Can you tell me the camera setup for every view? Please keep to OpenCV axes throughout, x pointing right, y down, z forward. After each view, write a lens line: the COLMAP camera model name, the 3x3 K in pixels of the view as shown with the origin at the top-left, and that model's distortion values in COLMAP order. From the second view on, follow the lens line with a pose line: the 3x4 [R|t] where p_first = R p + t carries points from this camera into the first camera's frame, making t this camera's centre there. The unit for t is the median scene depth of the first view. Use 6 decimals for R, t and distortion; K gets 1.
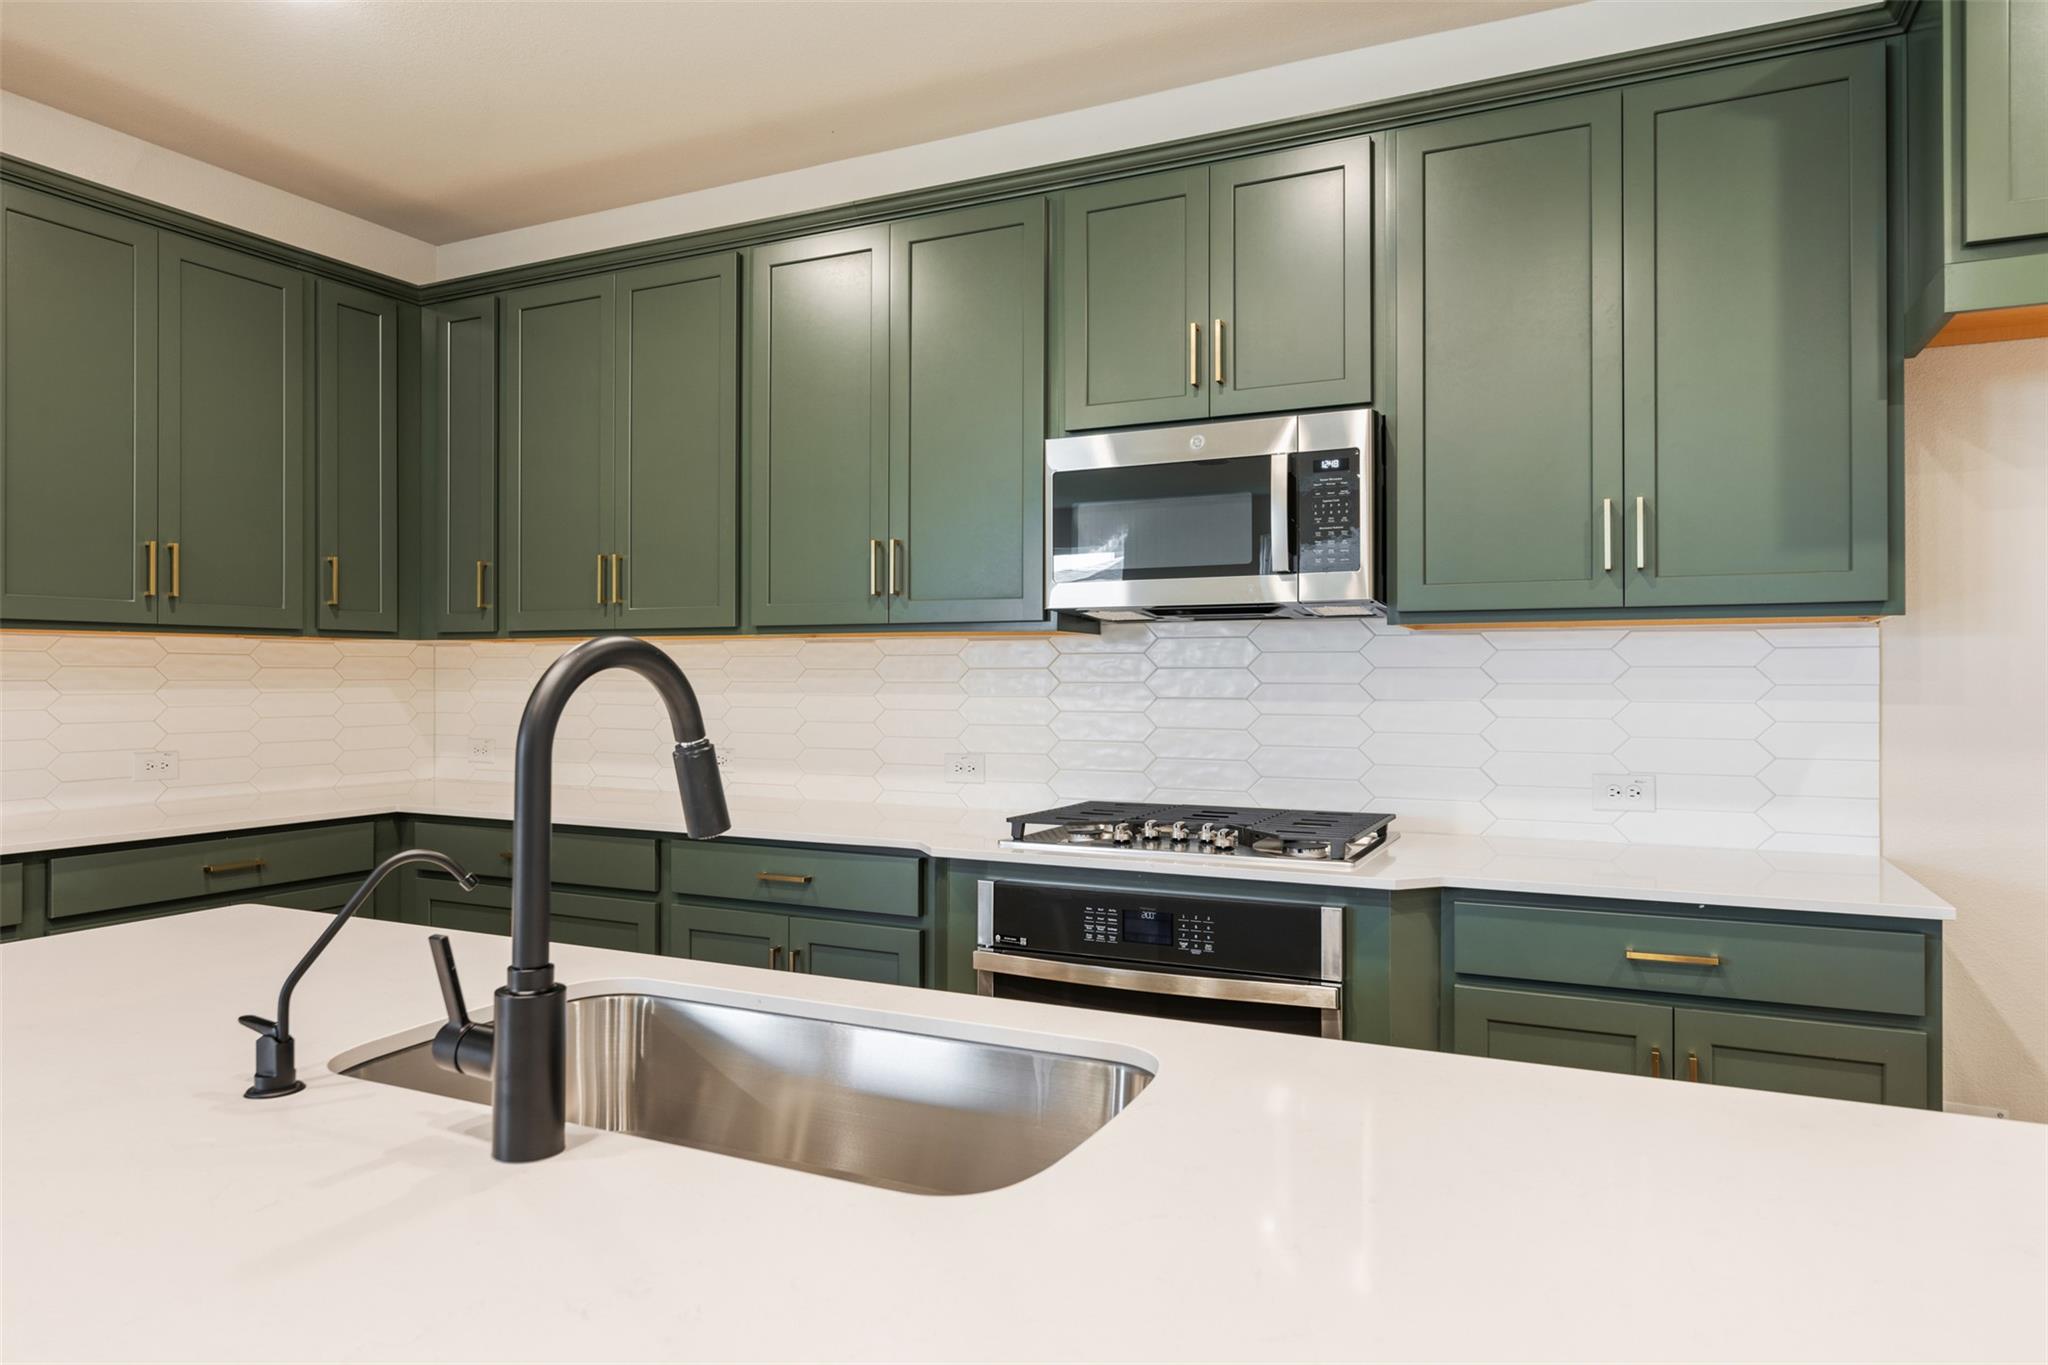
lens RADIAL K [[1247.2, 0, 1024.2], [0, 1247.2, 679.0], [0, 0, 1]] dist [0.001419, 0.000105]
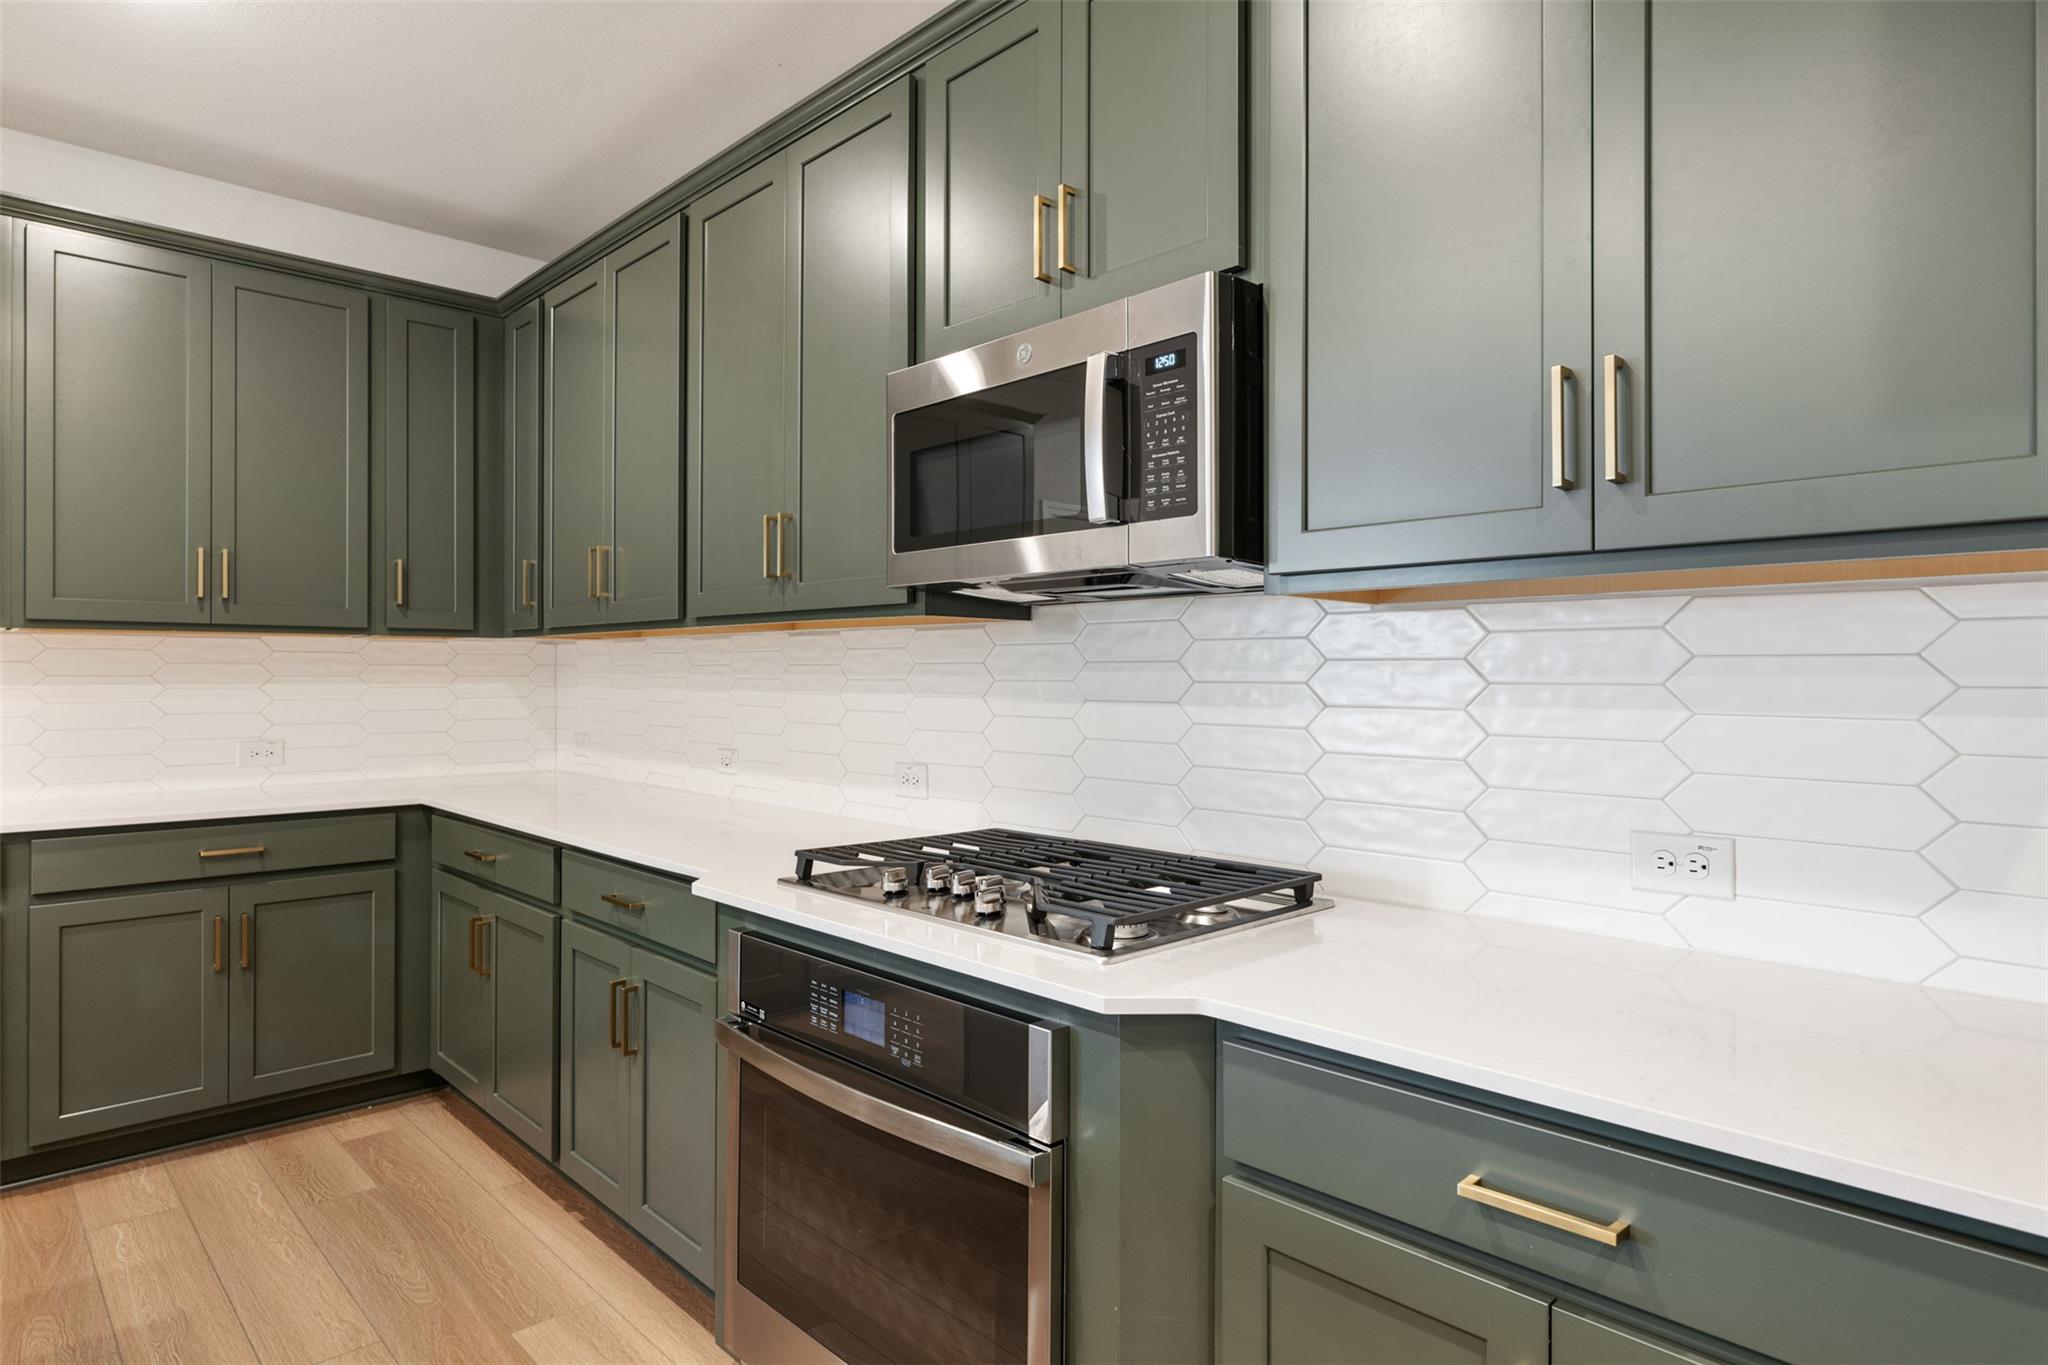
lens RADIAL K [[1144.0, 0, 1022.5], [0, 1144.0, 673.5], [0, 0, 1]] dist [0.000327, -0.000206]
pose [[0.937302, 0.000965, -0.348516, 0.377748], [-0.002322, 0.999991, -0.003476, 0.001293], [0.348510, 0.004067, 0.937296, 0.372196]]
